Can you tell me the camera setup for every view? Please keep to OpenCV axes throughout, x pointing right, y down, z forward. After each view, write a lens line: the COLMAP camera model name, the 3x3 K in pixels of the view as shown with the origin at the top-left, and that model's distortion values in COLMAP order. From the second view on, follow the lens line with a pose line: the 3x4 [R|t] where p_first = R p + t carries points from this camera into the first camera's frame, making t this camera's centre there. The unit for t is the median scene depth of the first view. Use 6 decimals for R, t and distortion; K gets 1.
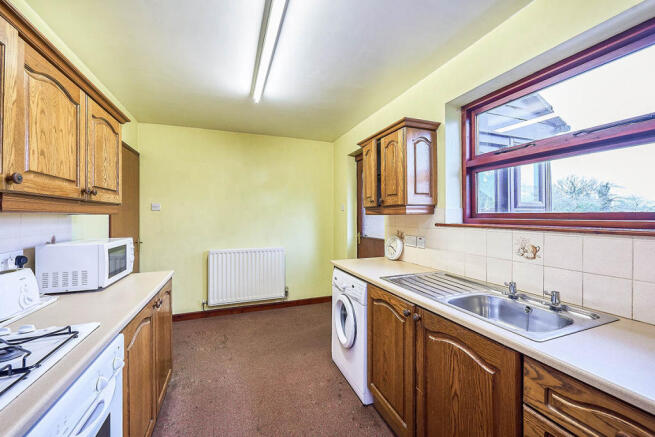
lens RADIAL K [[272.7, 0, 330.2], [0, 272.7, 216.6], [0, 0, 1]] dist [0.002122, 0.000046]
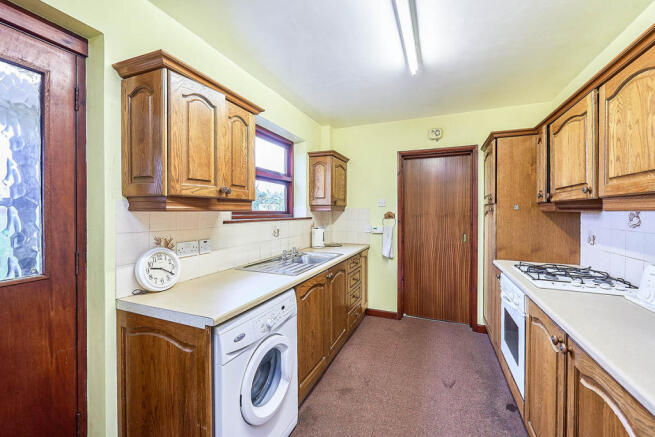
lens RADIAL K [[272.7, 0, 329.0], [0, 272.7, 214.4], [0, 0, 1]] dist [0.002122, 0.000046]
pose [[-0.734008, -0.002314, 0.679137, -0.513563], [0.004269, 0.999959, 0.008022, -0.003501], [-0.679127, 0.008787, -0.733968, 1.459512]]
